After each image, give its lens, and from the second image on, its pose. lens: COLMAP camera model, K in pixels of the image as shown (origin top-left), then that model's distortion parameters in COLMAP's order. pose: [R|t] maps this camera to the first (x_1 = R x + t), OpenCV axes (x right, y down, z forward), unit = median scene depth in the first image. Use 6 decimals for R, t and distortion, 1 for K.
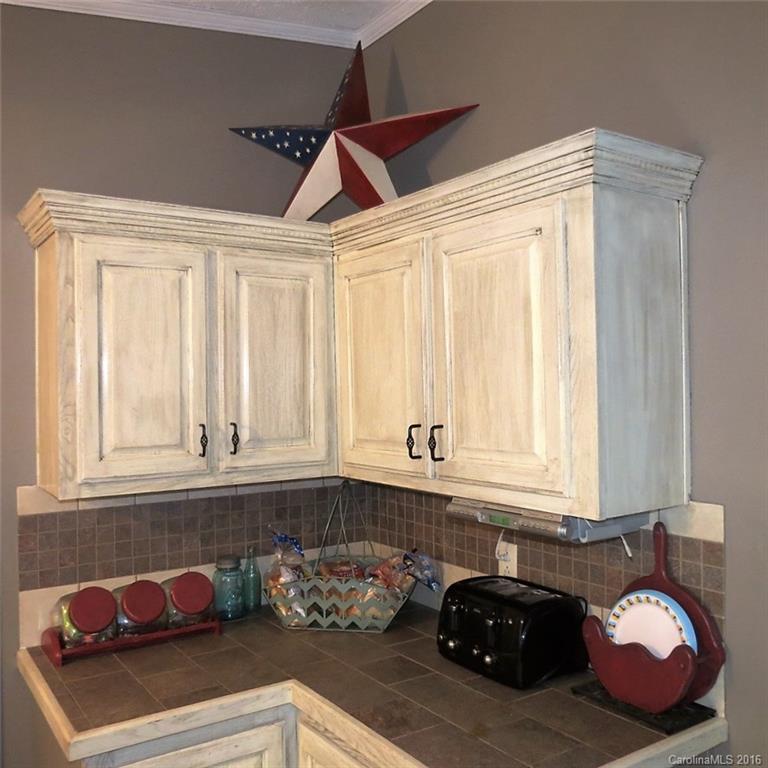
lens RADIAL K [[747.1, 0, 368.2], [0, 747.1, 382.2], [0, 0, 1]] dist [-0.049629, 0.032813]
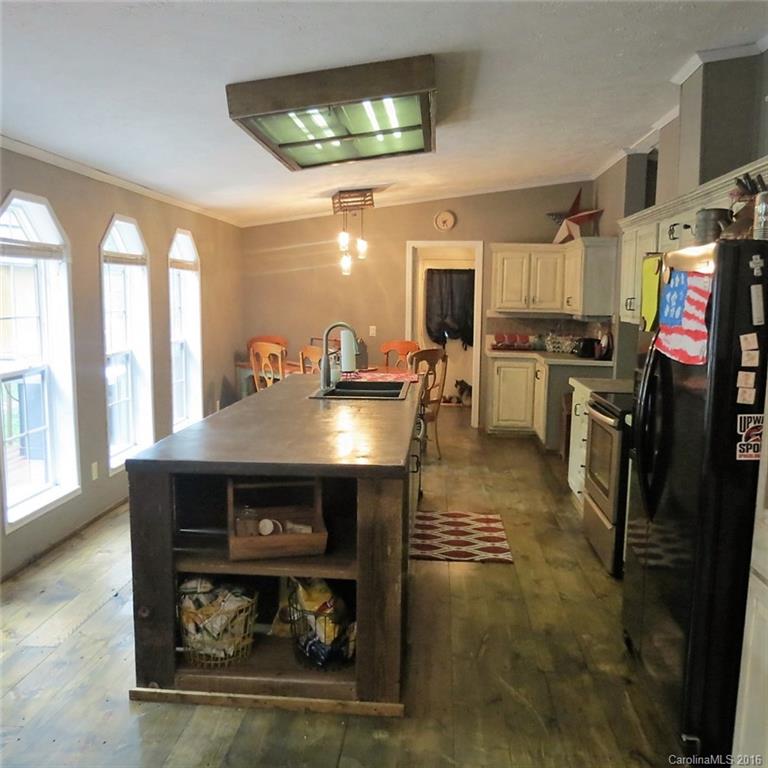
lens RADIAL K [[747.1, 0, 368.2], [0, 747.1, 382.2], [0, 0, 1]] dist [-0.049629, 0.032813]
pose [[0.768015, 0.098633, -0.632790, 1.730251], [-0.021931, 0.991540, 0.127933, 0.019156], [0.640056, -0.084377, 0.763681, -2.701672]]
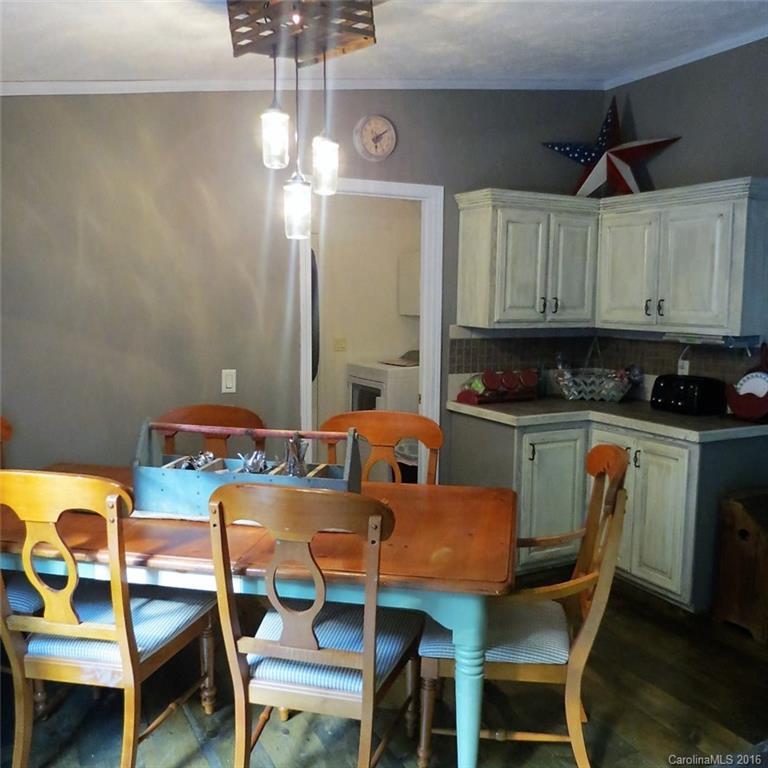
lens RADIAL K [[747.1, 0, 368.2], [0, 747.1, 382.2], [0, 0, 1]] dist [-0.049629, 0.032813]
pose [[0.994649, 0.034095, -0.097528, -0.488913], [-0.021816, 0.992005, 0.124296, 0.041591], [0.100986, -0.121503, 0.987441, -1.141393]]
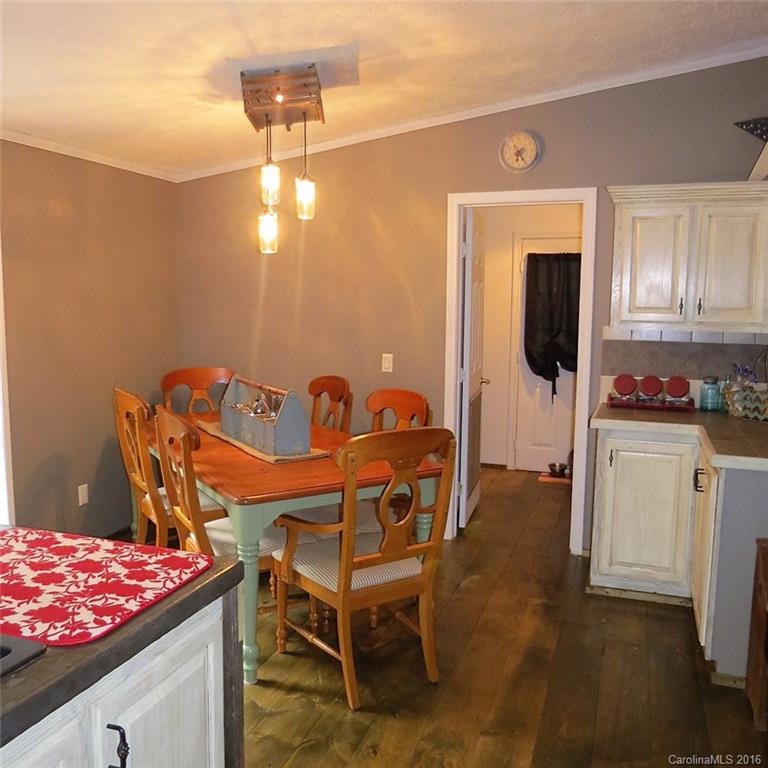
lens RADIAL K [[747.1, 0, 368.2], [0, 747.1, 382.2], [0, 0, 1]] dist [-0.049629, 0.032813]
pose [[0.587597, 0.109938, -0.801650, 0.838428], [-0.013725, 0.991939, 0.125974, 0.041743], [0.809037, -0.063019, 0.584370, -0.772038]]
